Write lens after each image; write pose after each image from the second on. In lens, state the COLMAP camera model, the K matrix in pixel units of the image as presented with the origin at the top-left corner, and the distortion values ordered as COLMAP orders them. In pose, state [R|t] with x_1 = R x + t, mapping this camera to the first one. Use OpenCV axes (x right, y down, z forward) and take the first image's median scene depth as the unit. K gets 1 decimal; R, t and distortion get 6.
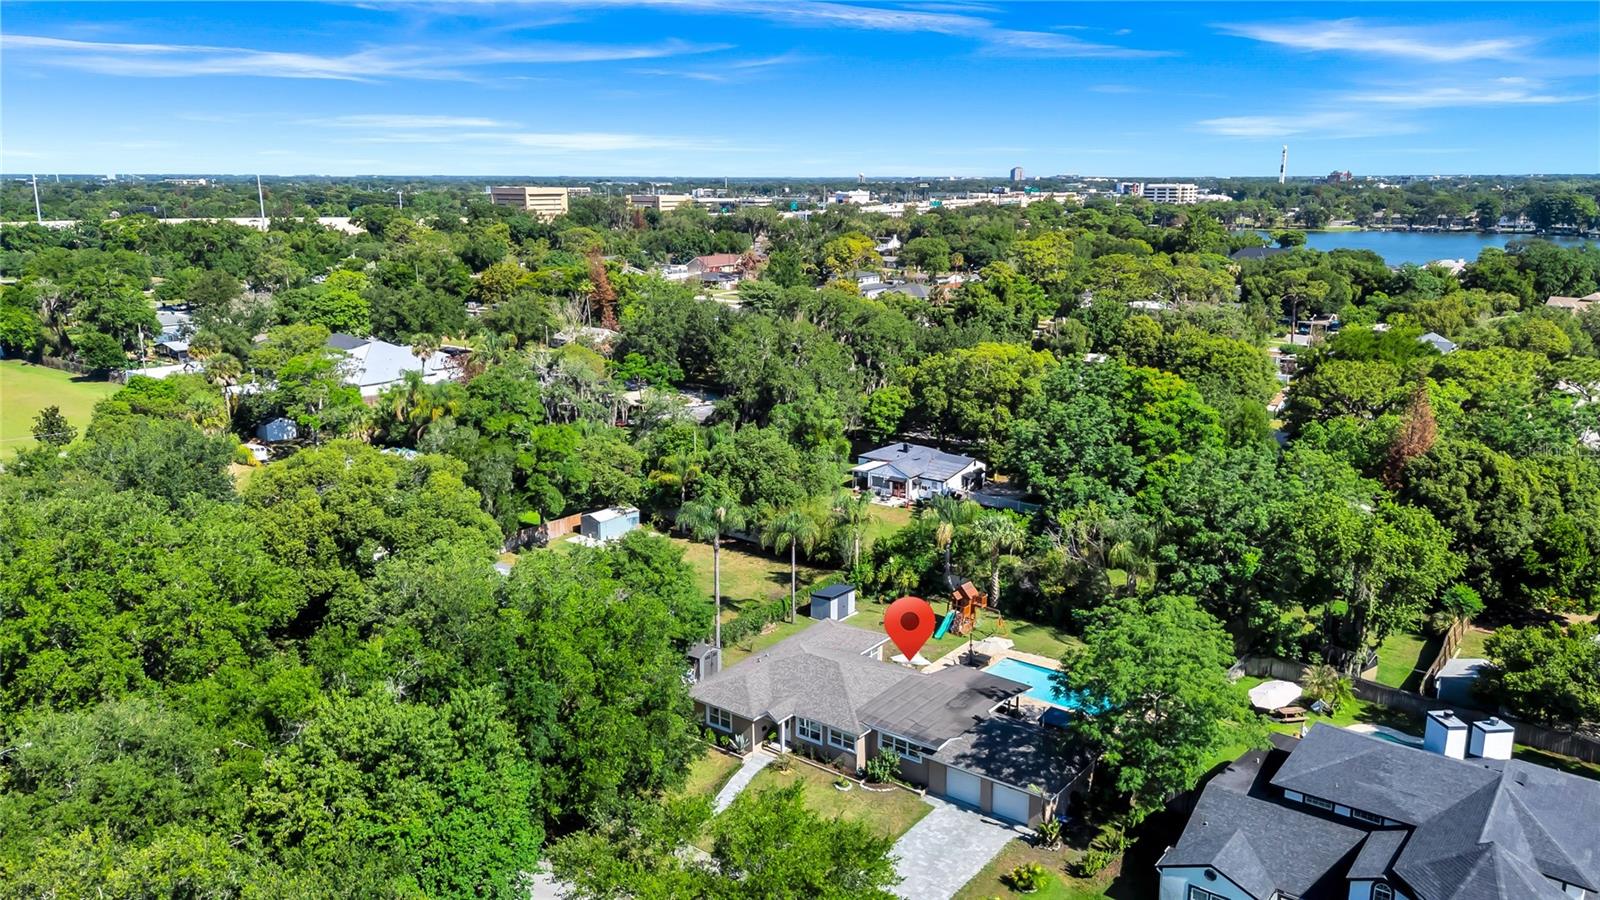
lens RADIAL K [[1182.8, 0, 800.0], [0, 1182.8, 450.0], [0, 0, 1]] dist [0.091325, -0.082862]
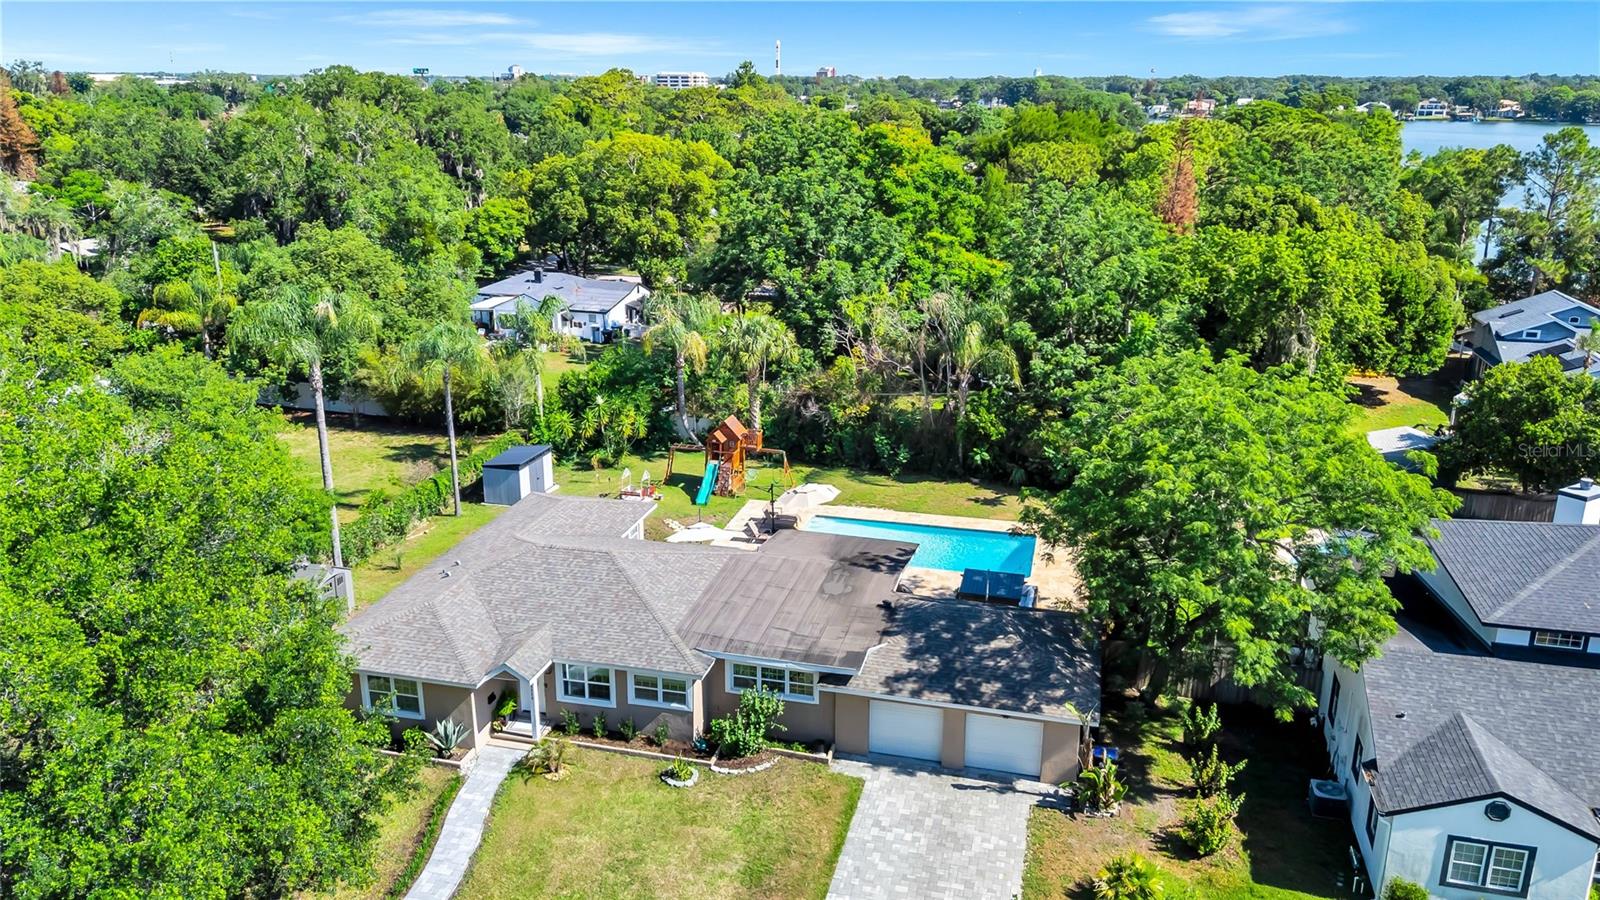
lens RADIAL K [[1192.6, 0, 800.0], [0, 1192.6, 450.0], [0, 0, 1]] dist [0.086710, -0.099792]
pose [[0.921082, -0.113581, 0.372434, -0.067999], [0.085857, 0.992211, 0.090258, 0.072999], [-0.379784, -0.051159, 0.923659, 0.372509]]
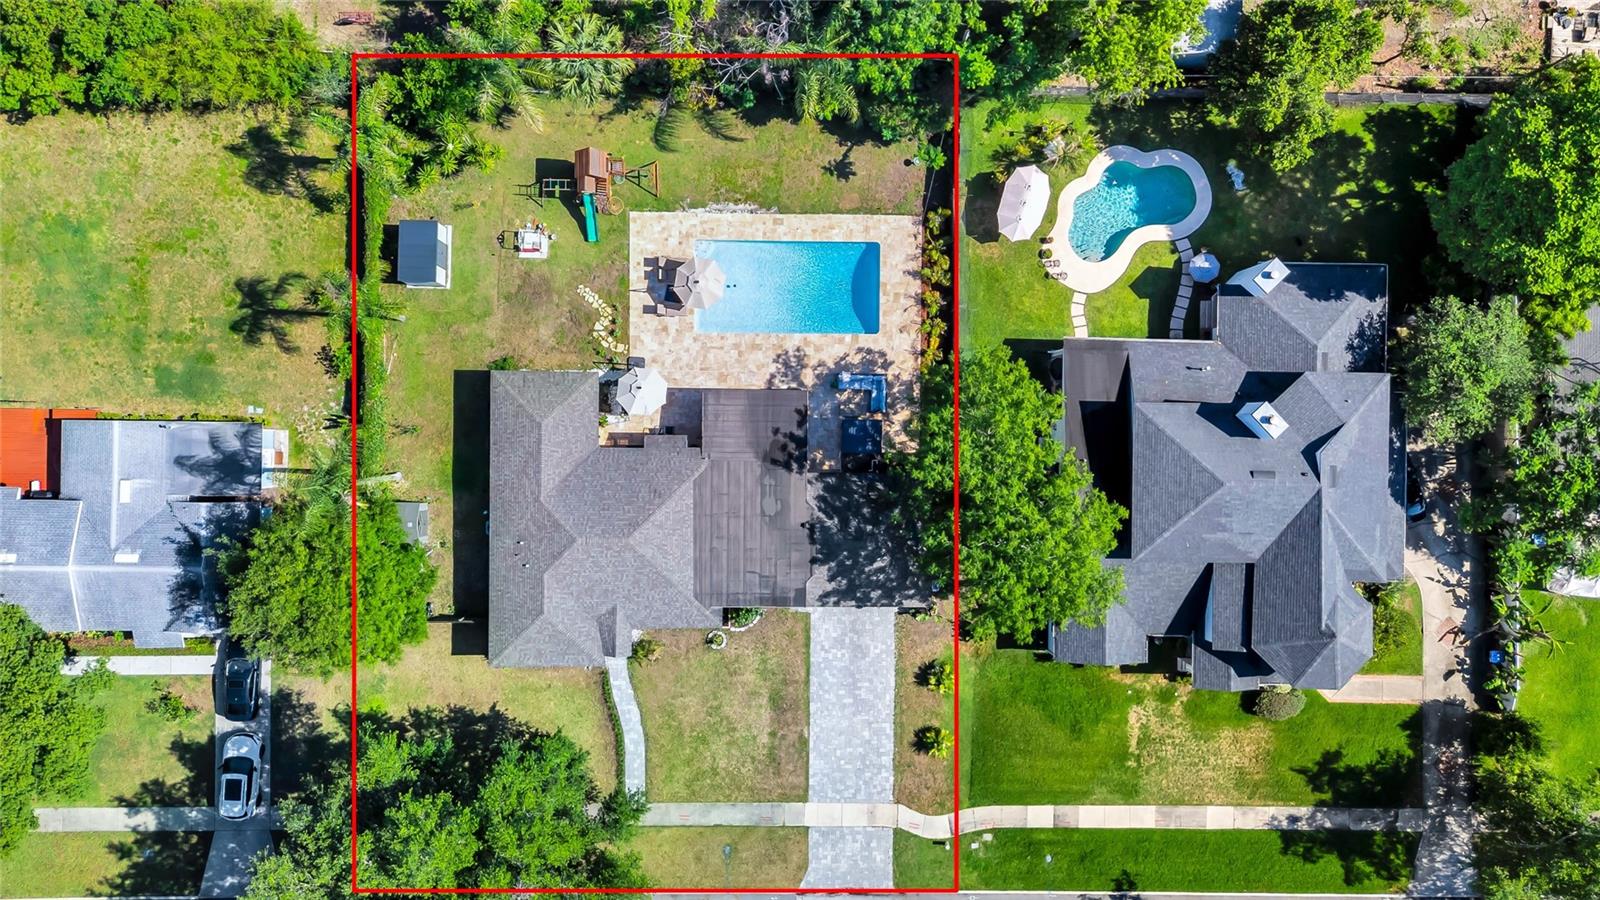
lens RADIAL K [[1182.8, 0, 800.0], [0, 1182.8, 450.0], [0, 0, 1]] dist [0.091325, -0.082862]
pose [[0.801855, -0.597070, 0.023169, 0.118066], [0.099447, 0.171589, 0.980137, -0.506846], [-0.589185, -0.783623, 0.196966, 0.650380]]
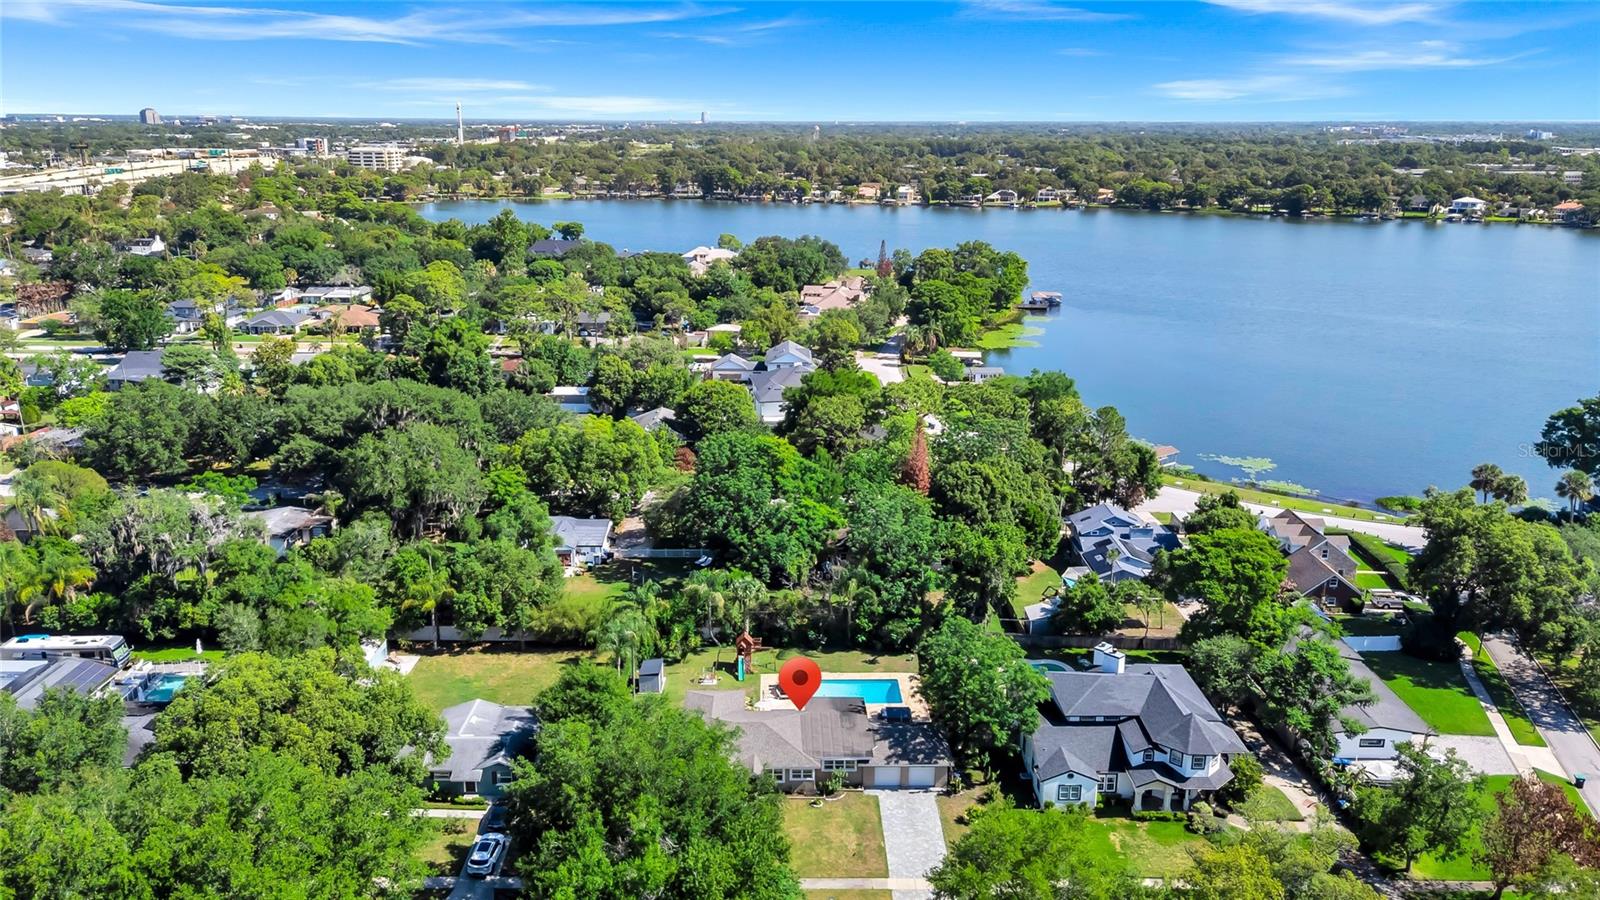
lens RADIAL K [[1182.8, 0, 800.0], [0, 1182.8, 450.0], [0, 0, 1]] dist [0.091325, -0.082862]
pose [[0.787307, -0.166309, 0.593708, -0.565322], [0.138611, 0.986027, 0.092396, -0.206355], [-0.600779, 0.009551, 0.799358, -0.114944]]
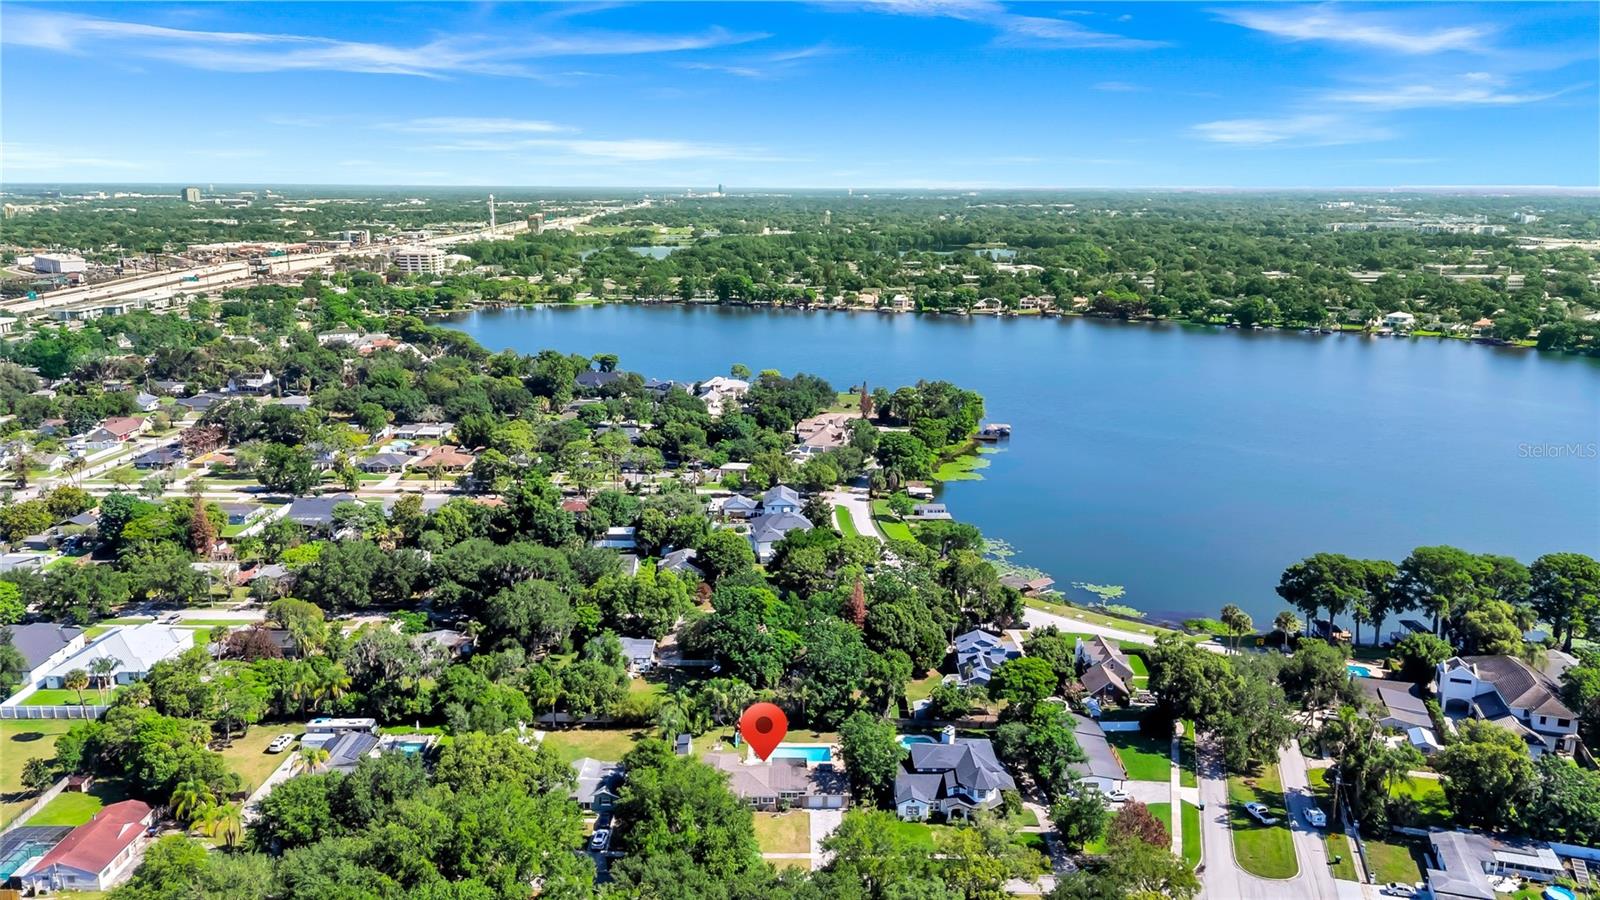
lens RADIAL K [[1182.8, 0, 800.0], [0, 1182.8, 450.0], [0, 0, 1]] dist [0.091325, -0.082862]
pose [[0.795162, -0.134554, 0.591281, -1.014873], [0.137119, 0.989713, 0.040824, -0.461515], [-0.590692, 0.048614, 0.805432, -0.893274]]
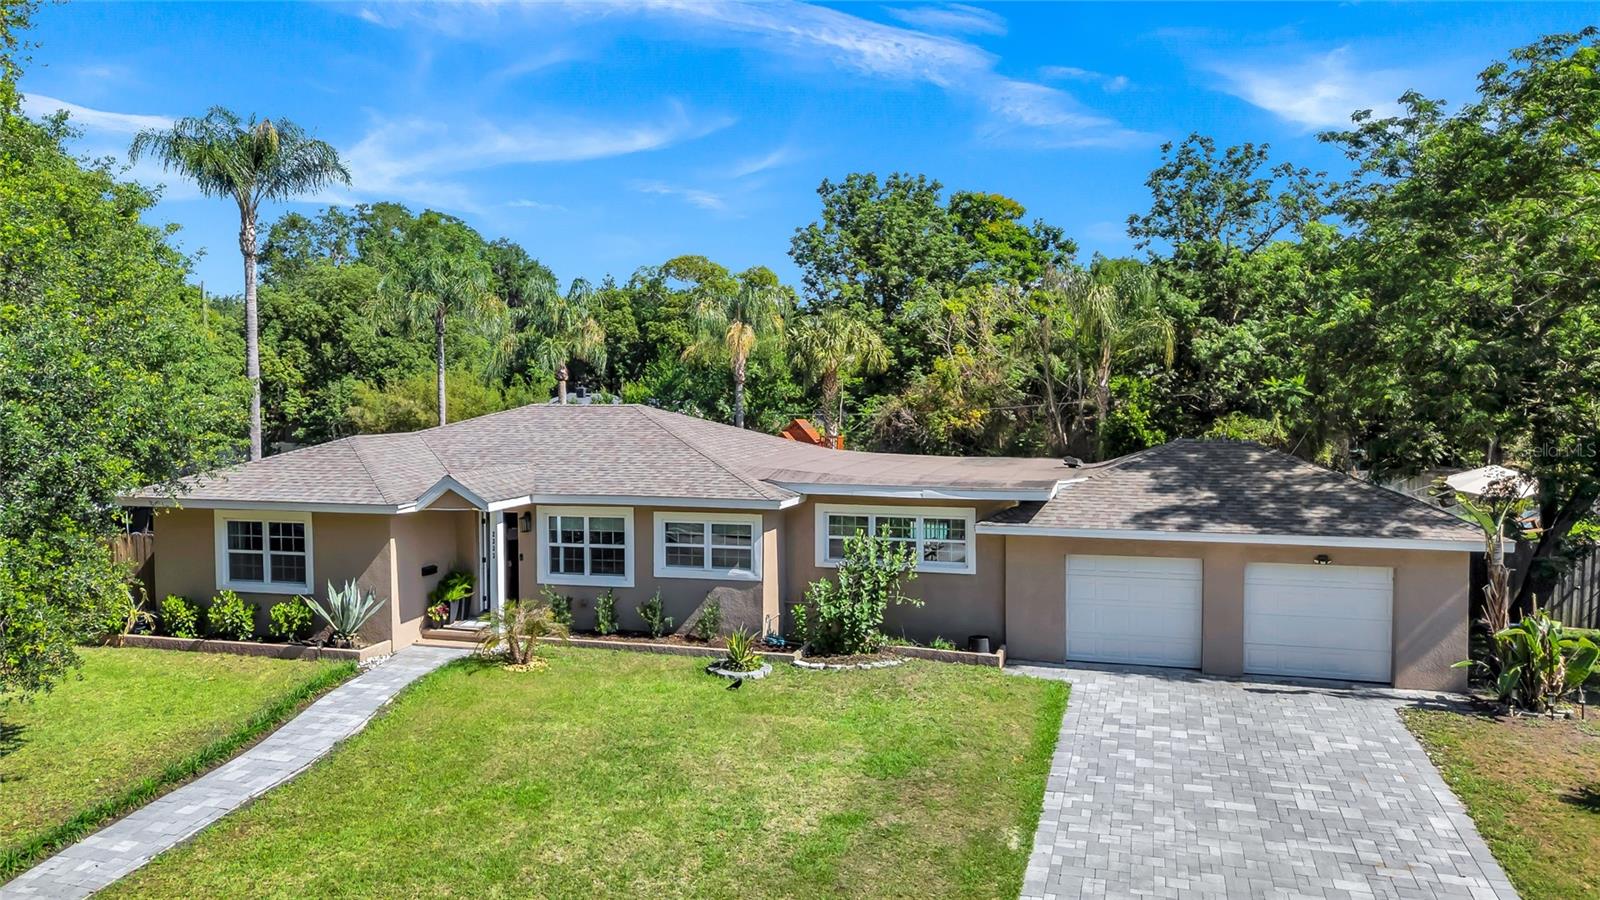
lens RADIAL K [[1192.6, 0, 800.0], [0, 1192.6, 450.0], [0, 0, 1]] dist [0.086710, -0.099792]
pose [[0.937060, -0.024275, 0.348325, -0.036809], [0.084312, 0.983792, -0.158255, 0.201930], [-0.338838, 0.177662, 0.923918, 0.523731]]
